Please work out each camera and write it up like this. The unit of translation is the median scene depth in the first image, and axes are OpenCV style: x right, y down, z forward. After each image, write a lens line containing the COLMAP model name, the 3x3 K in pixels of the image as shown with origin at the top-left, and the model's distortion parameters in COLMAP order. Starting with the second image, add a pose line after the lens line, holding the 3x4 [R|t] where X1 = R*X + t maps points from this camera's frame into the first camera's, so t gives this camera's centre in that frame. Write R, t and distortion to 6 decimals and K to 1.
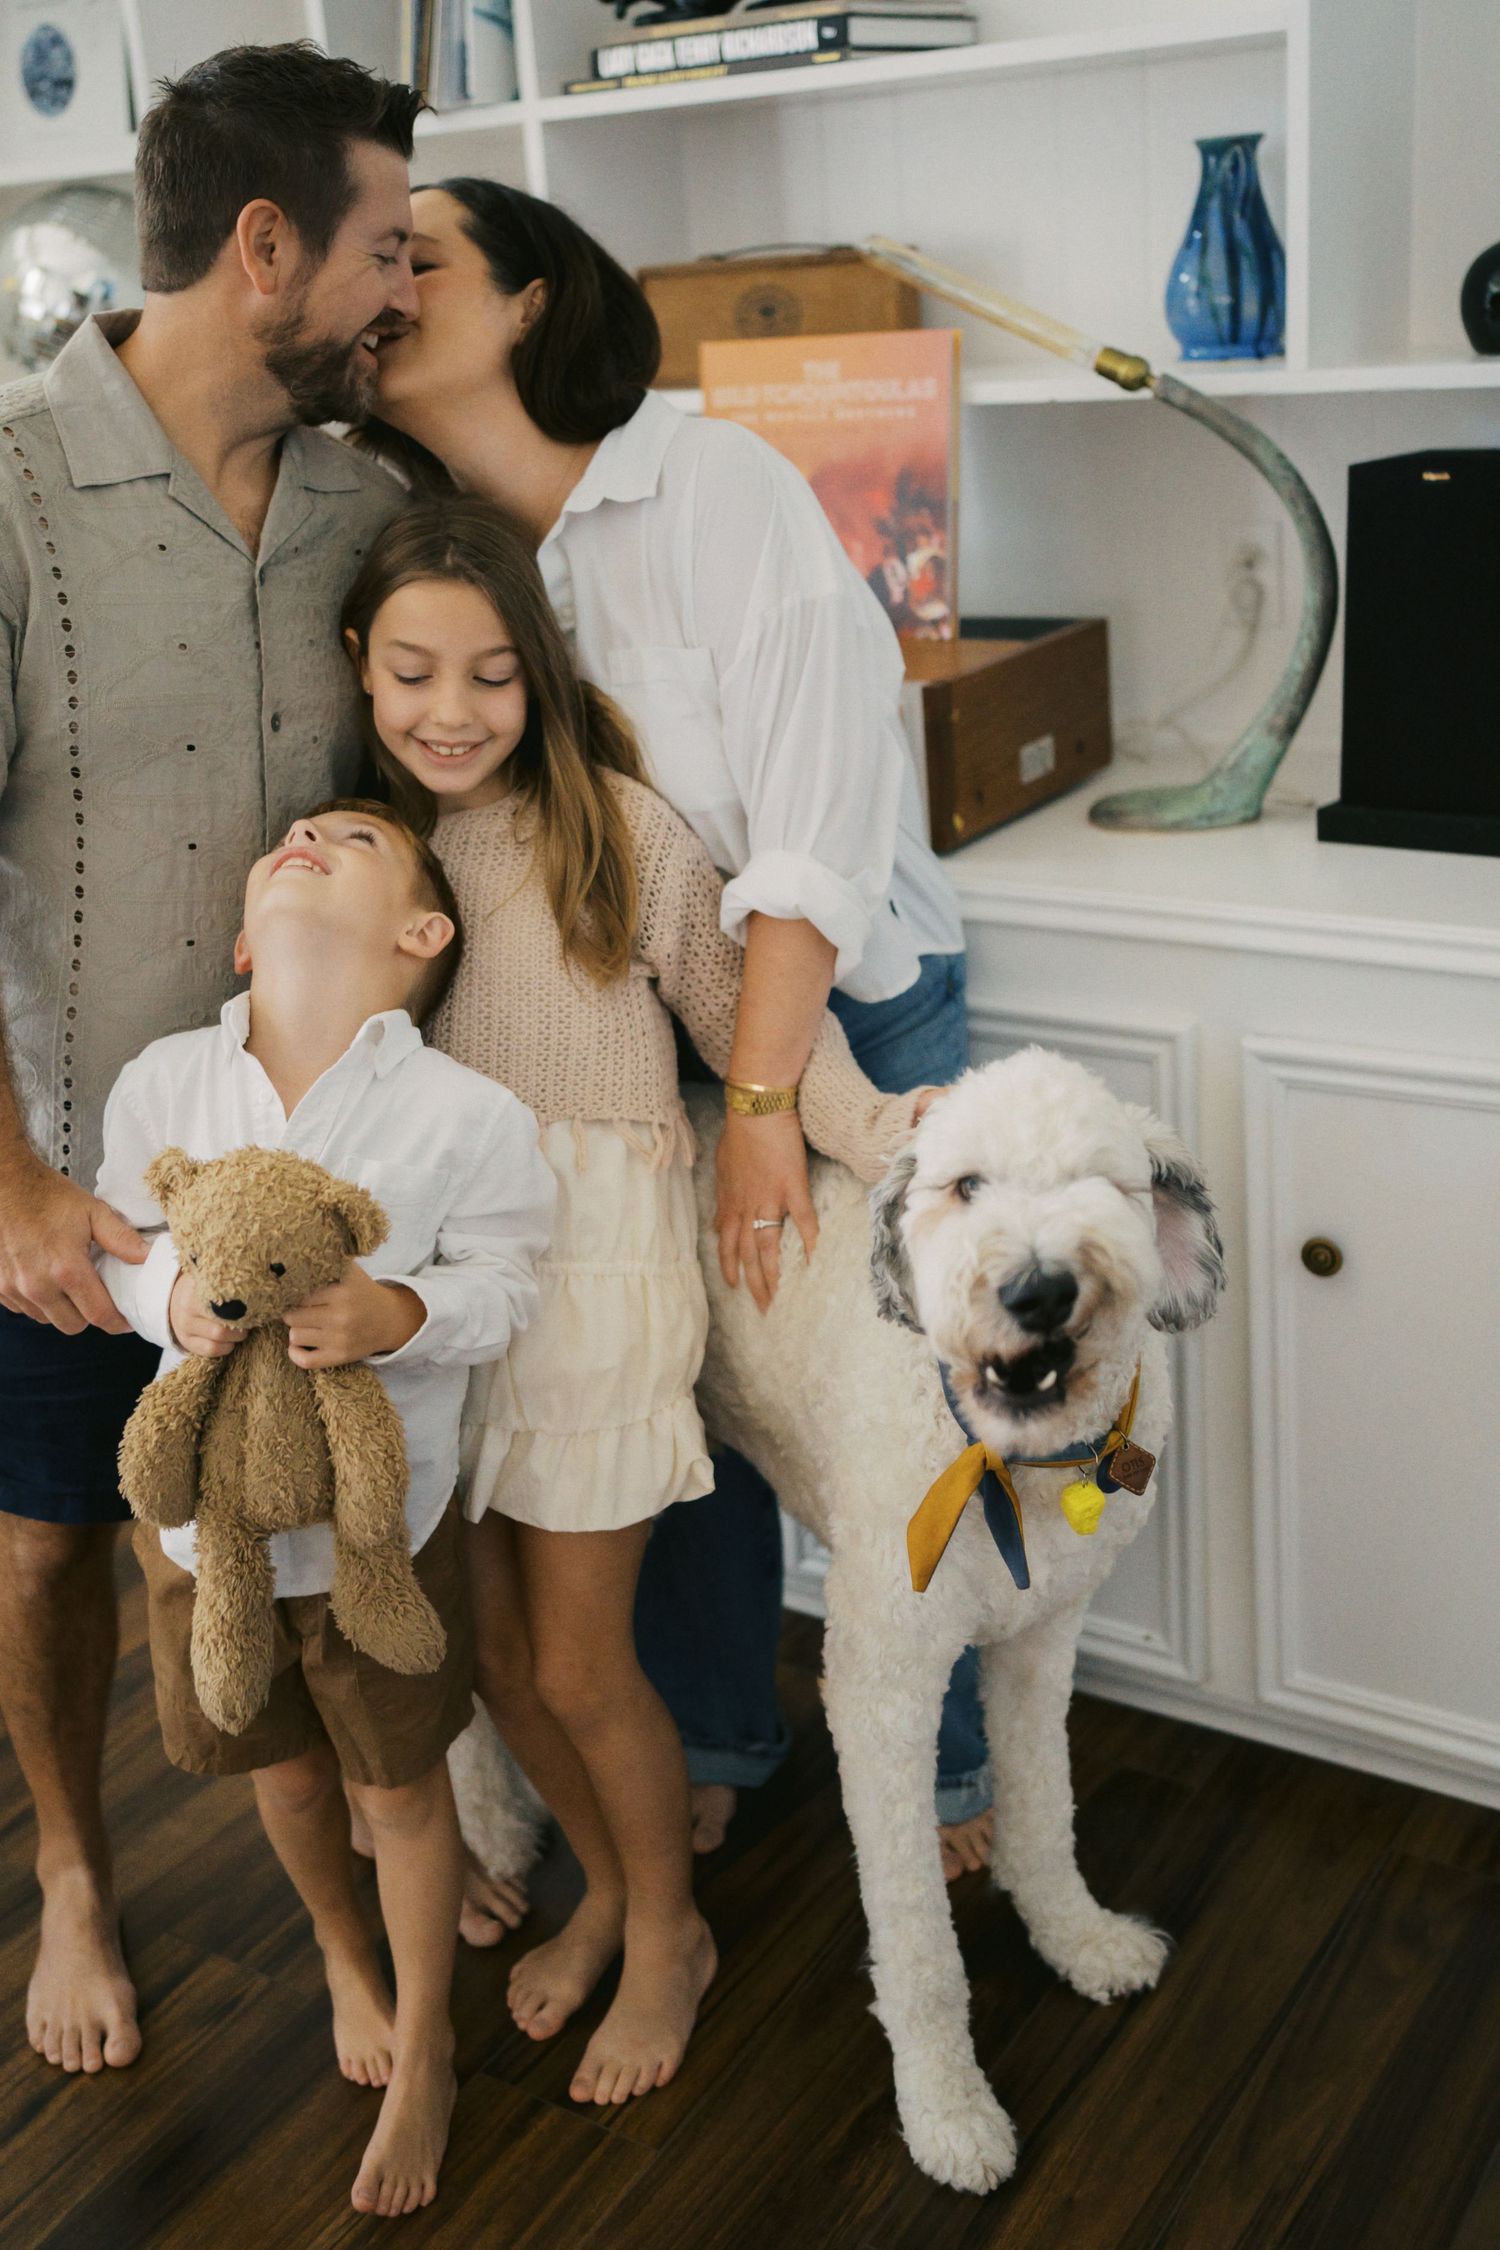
lens RADIAL K [[2479.1, 0, 745.2], [0, 2479.1, 1092.1], [0, 0, 1]] dist [0.003527, 0.000000]
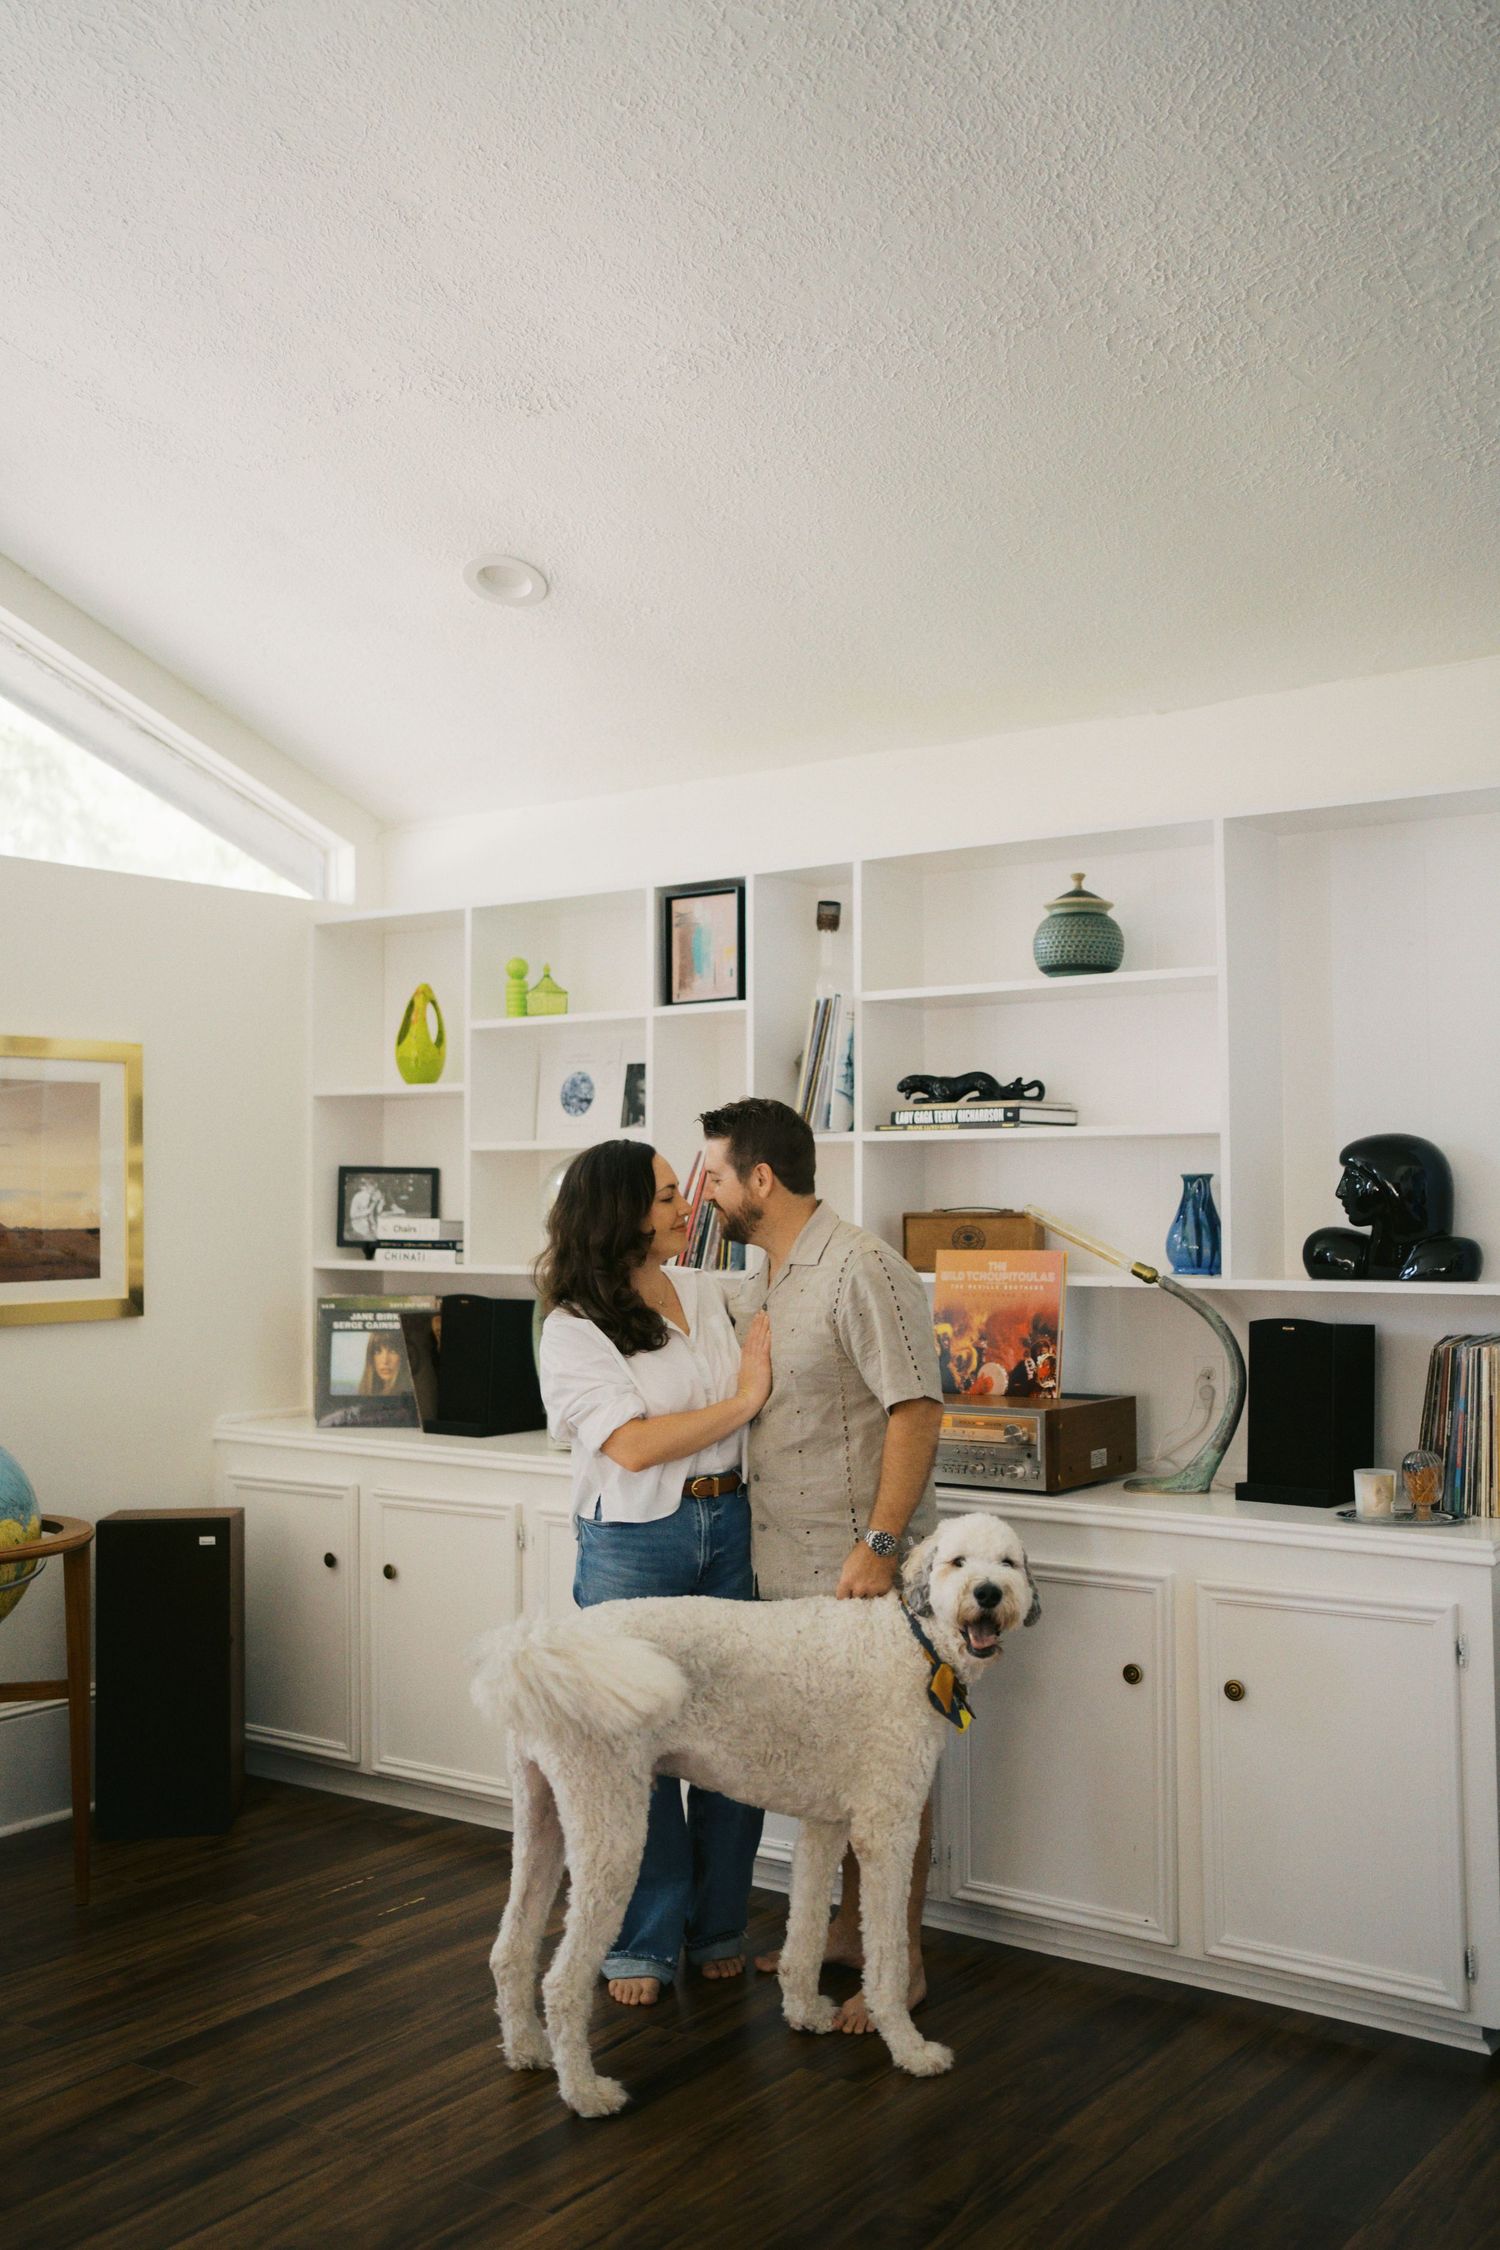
lens RADIAL K [[2346.6, 0, 776.9], [0, 2346.6, 1095.9], [0, 0, 1]] dist [0.011961, 0.000000]
pose [[0.997053, 0.073900, -0.020570, -0.123328], [-0.076221, 0.924187, -0.374258, 0.322966], [-0.008647, 0.374723, 0.927097, -0.859812]]
